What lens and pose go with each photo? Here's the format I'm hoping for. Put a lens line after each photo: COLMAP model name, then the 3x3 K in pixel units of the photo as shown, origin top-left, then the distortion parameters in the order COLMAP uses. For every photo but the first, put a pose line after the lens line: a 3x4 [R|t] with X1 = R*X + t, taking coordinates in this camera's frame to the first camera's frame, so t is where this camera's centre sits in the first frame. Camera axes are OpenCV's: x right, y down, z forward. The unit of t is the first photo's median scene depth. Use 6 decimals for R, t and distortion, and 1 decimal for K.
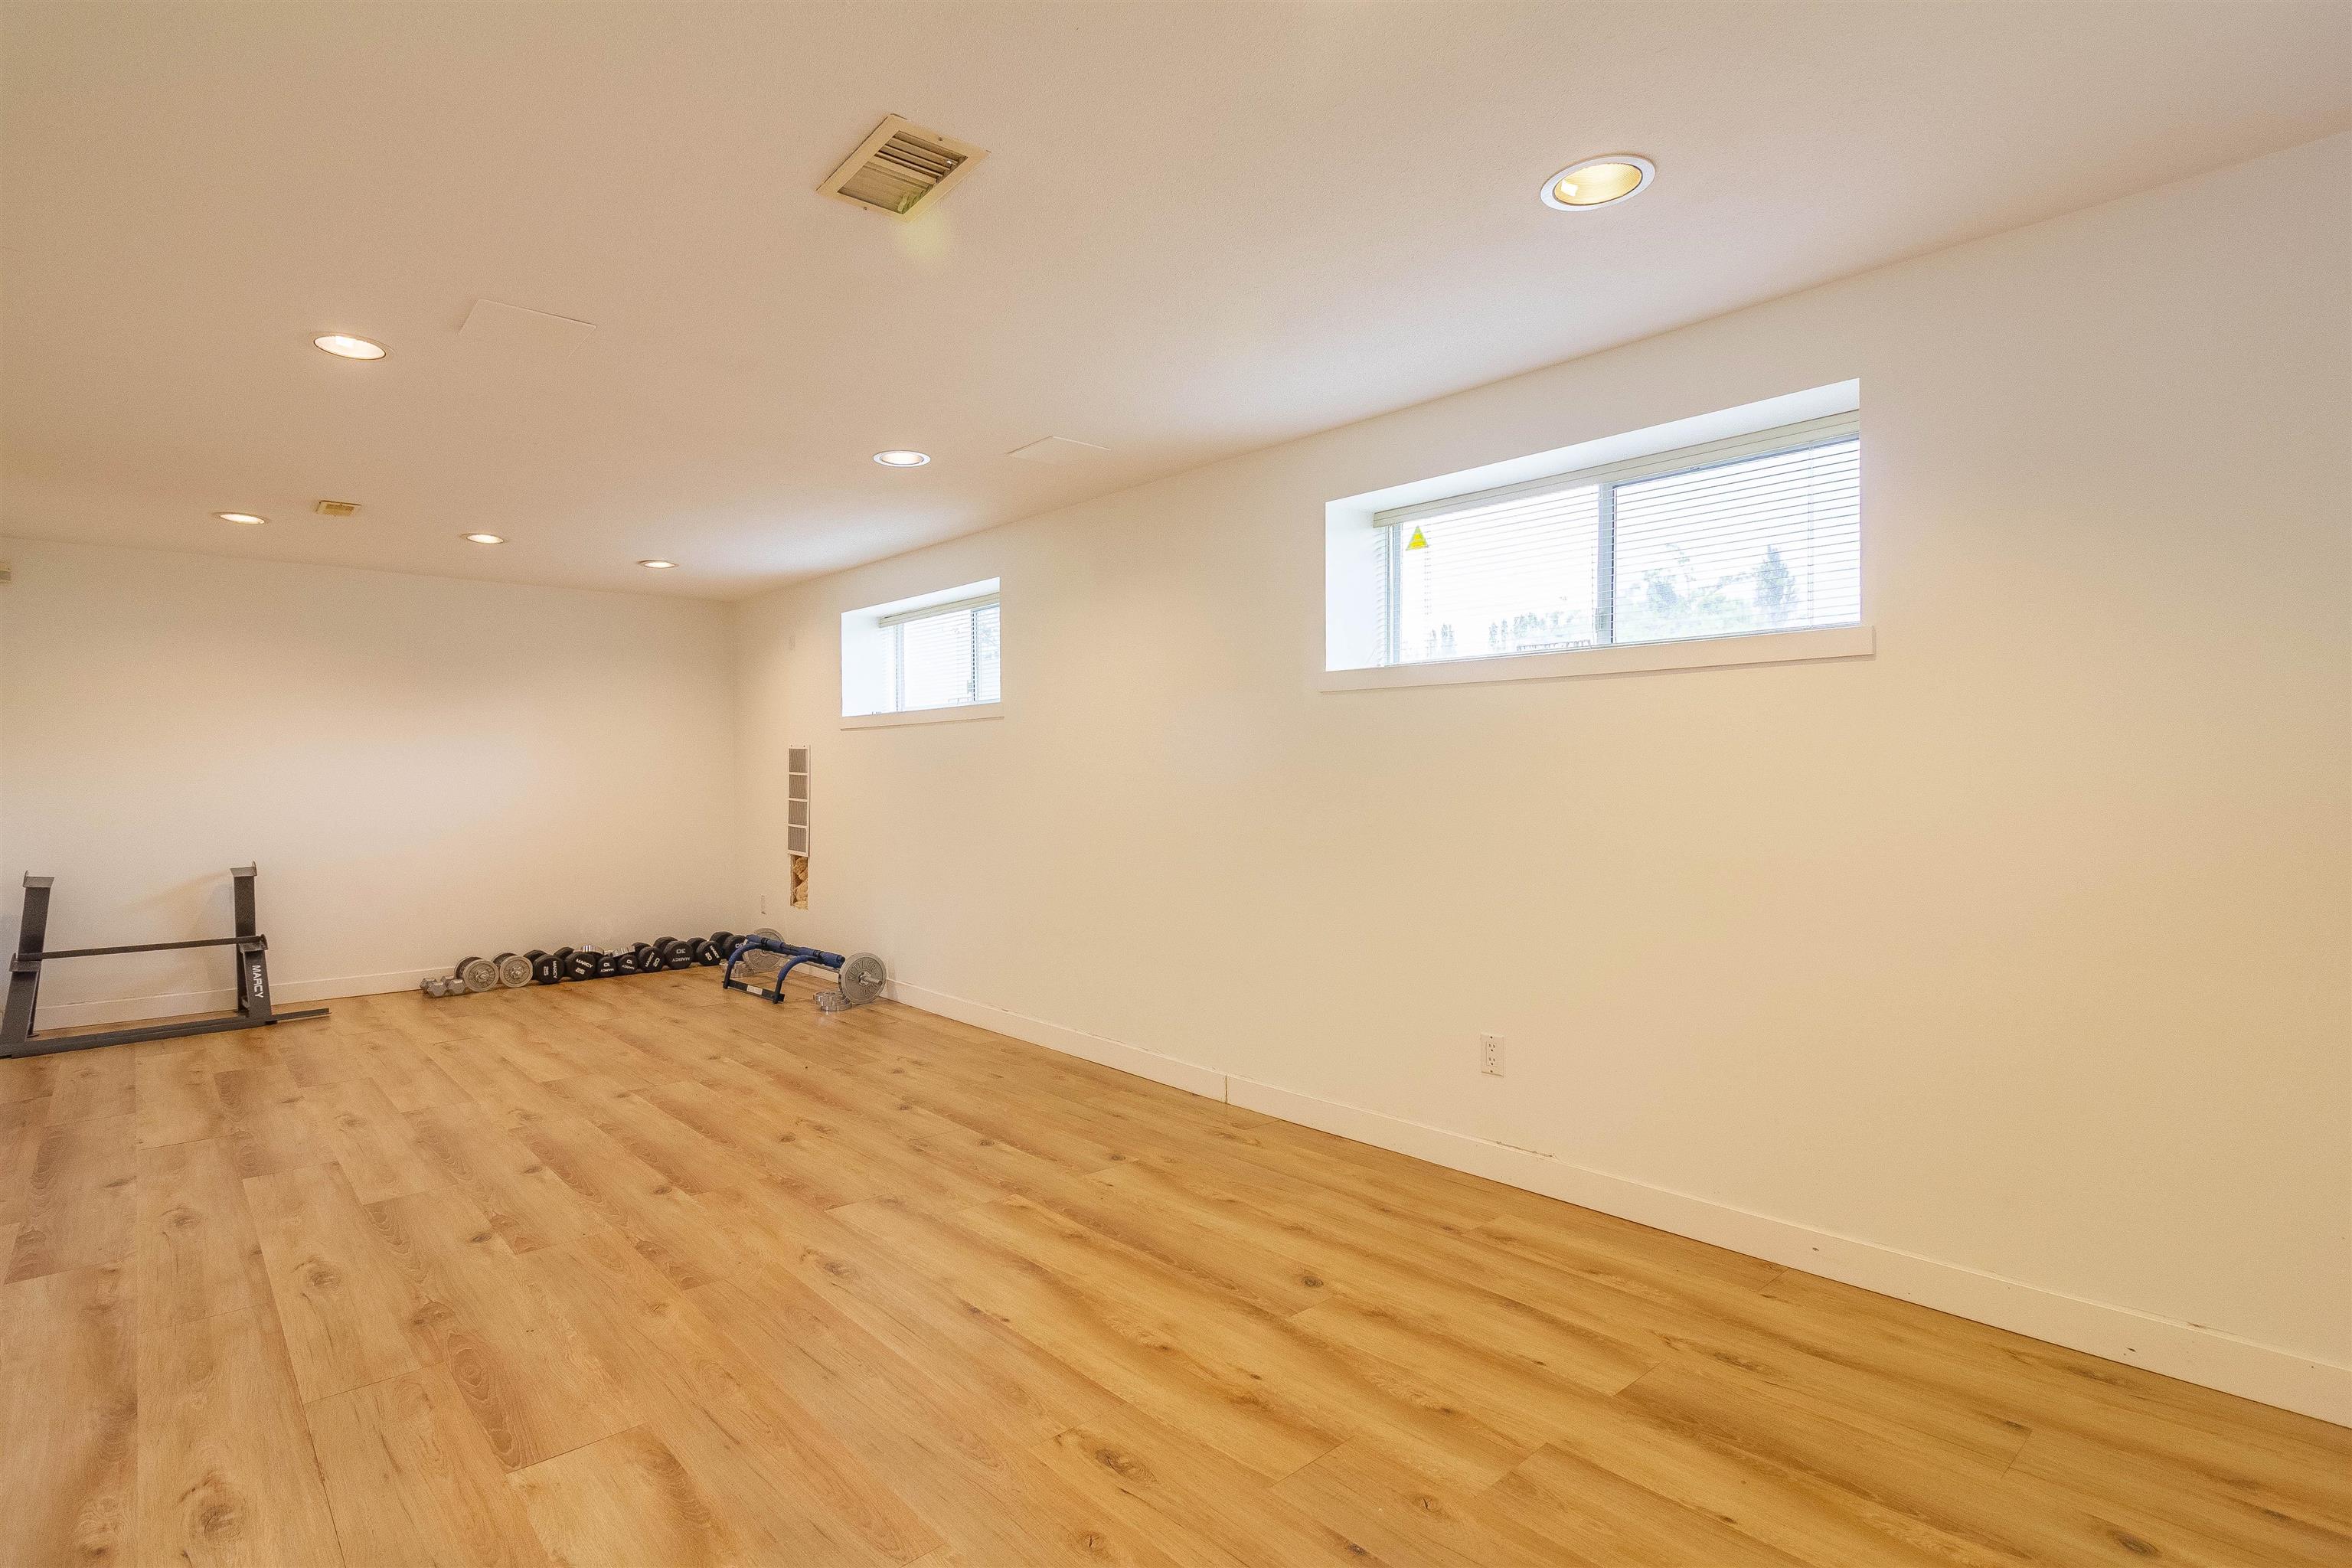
lens RADIAL K [[1213.1, 0, 1174.3], [0, 1213.1, 786.7], [0, 0, 1]] dist [-0.000489, 0.000833]
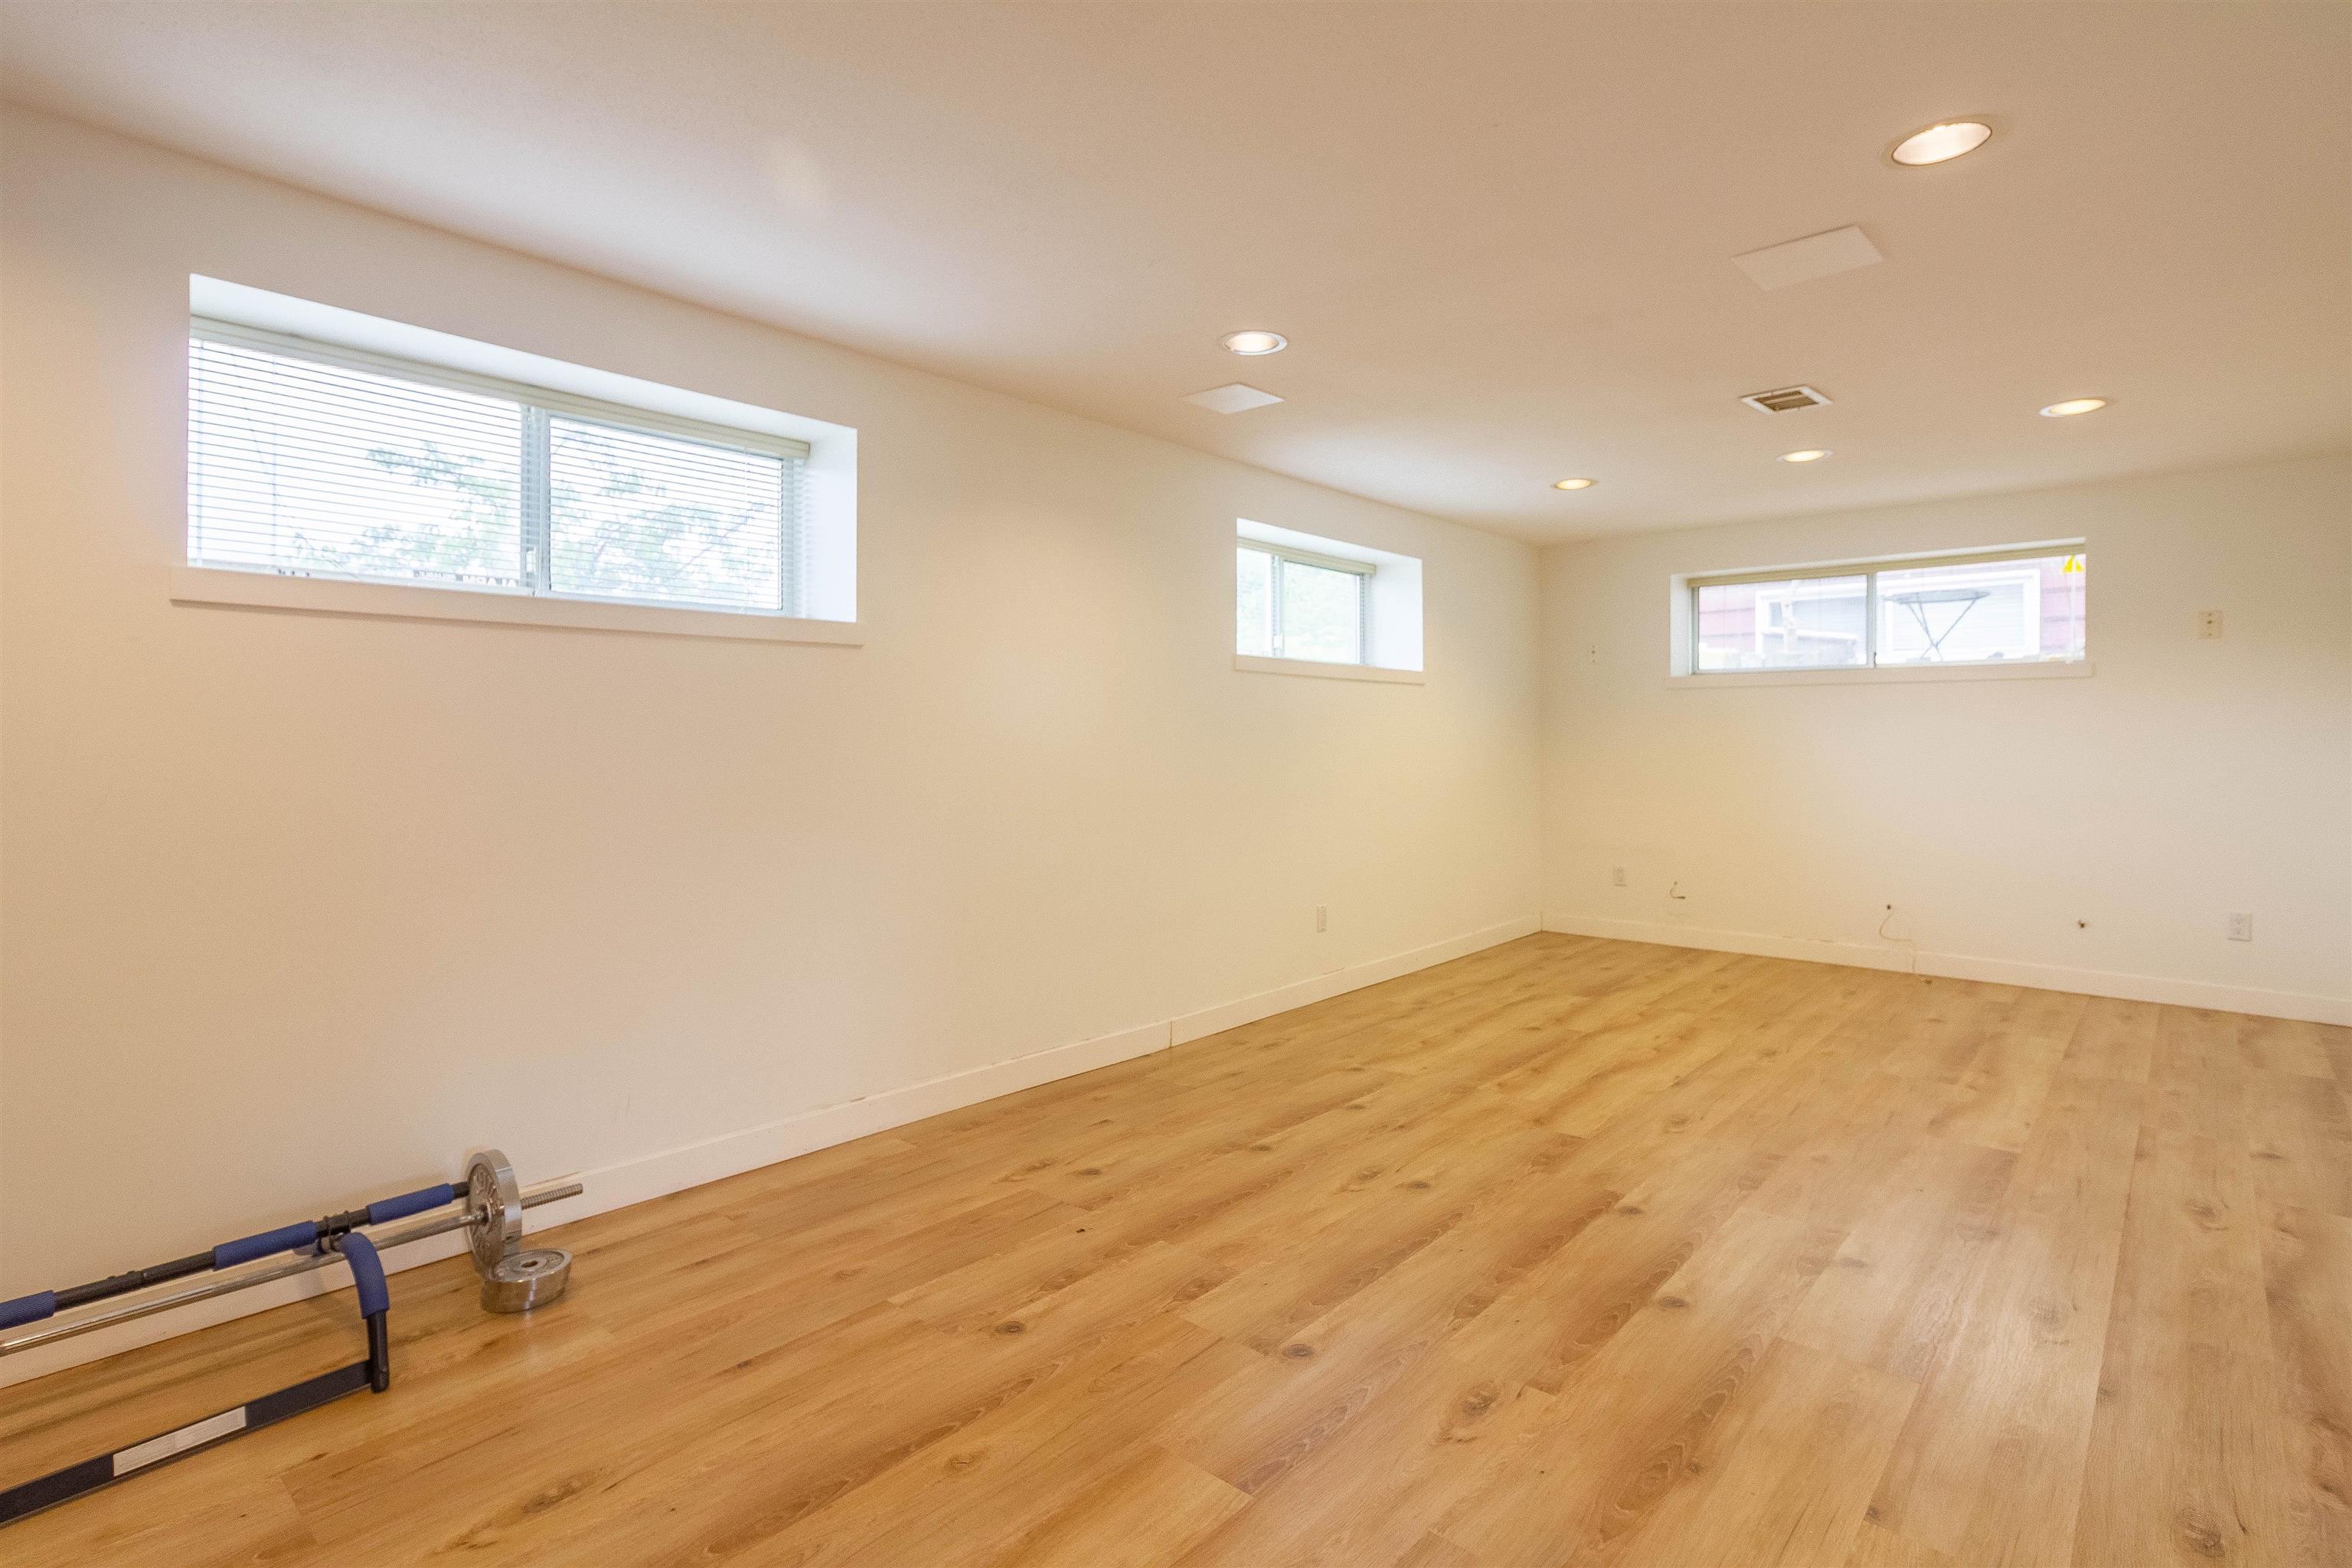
lens RADIAL K [[1105.5, 0, 1173.8], [0, 1105.5, 761.3], [0, 0, 1]] dist [0.003739, 0.000315]
pose [[-0.112538, -0.017368, 0.993496, -1.070087], [0.010361, 0.999772, 0.018652, -0.008625], [-0.993593, 0.012393, -0.112333, 1.289838]]
